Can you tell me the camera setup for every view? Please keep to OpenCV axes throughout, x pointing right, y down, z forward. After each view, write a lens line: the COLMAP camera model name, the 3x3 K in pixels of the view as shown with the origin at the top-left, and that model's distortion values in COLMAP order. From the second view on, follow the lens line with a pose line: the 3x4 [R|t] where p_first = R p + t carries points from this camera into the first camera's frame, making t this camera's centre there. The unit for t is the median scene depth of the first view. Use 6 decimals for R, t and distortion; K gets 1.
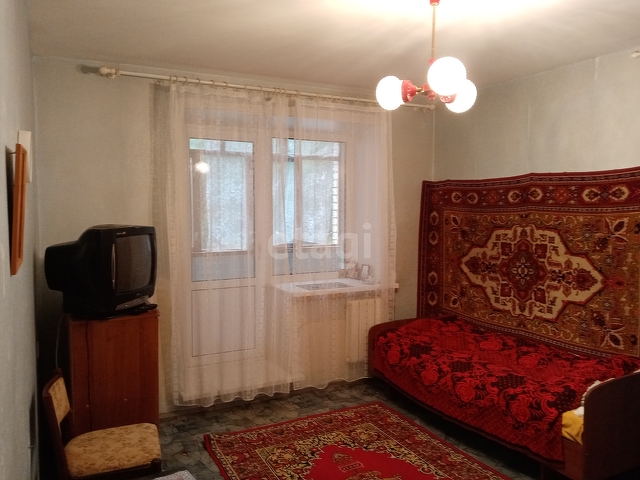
lens RADIAL K [[509.5, 0, 320.0], [0, 509.5, 240.0], [0, 0, 1]] dist [0.064934, -0.119952]
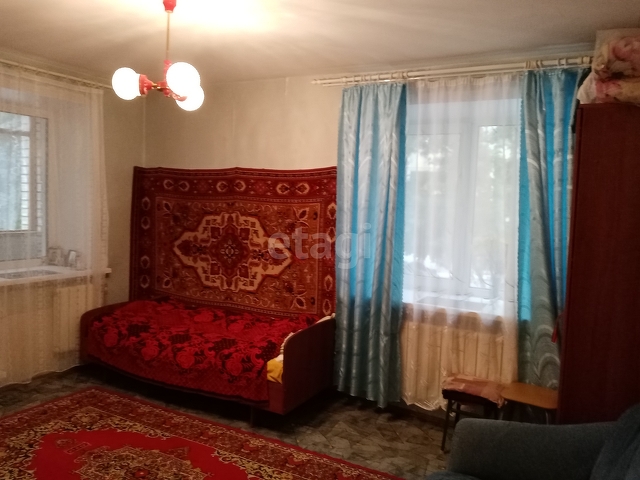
lens RADIAL K [[509.5, 0, 320.0], [0, 509.5, 240.0], [0, 0, 1]] dist [0.064934, -0.119952]
pose [[0.830568, -0.010391, 0.556820, -0.081087], [-0.003238, 0.999719, 0.023486, 0.006961], [-0.556908, -0.021310, 0.830301, -0.073464]]
